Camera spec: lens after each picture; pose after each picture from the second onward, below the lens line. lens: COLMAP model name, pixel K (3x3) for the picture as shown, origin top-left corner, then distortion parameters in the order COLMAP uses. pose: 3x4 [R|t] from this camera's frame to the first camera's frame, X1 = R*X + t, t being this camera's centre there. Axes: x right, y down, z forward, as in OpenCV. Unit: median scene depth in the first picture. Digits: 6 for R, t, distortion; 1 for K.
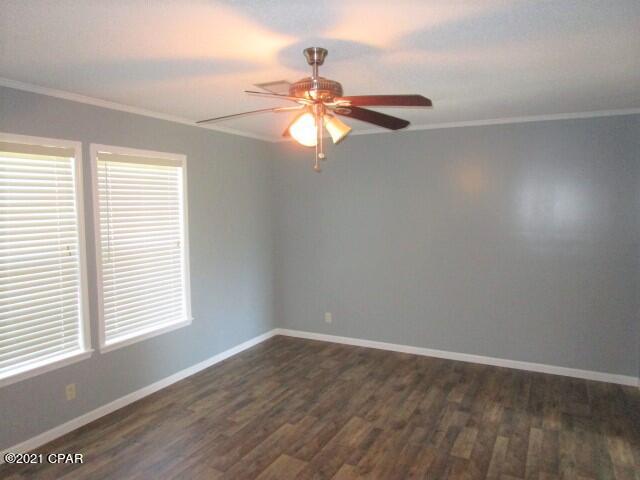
lens RADIAL K [[462.6, 0, 317.8], [0, 462.6, 237.9], [0, 0, 1]] dist [-0.014908, 0.001141]
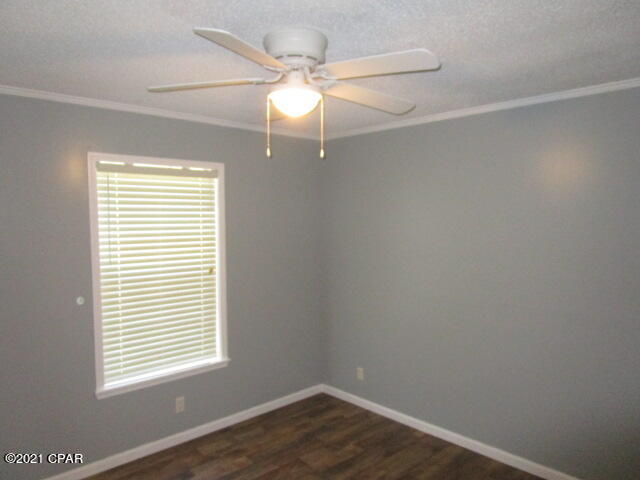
lens RADIAL K [[447.9, 0, 320.0], [0, 447.9, 240.0], [0, 0, 1]] dist [-0.032904, 0.000779]
pose [[0.942696, 0.011730, -0.333446, 0.153073], [-0.021509, 0.999440, -0.025650, -0.023879], [0.332958, 0.031352, 0.942420, 0.301056]]
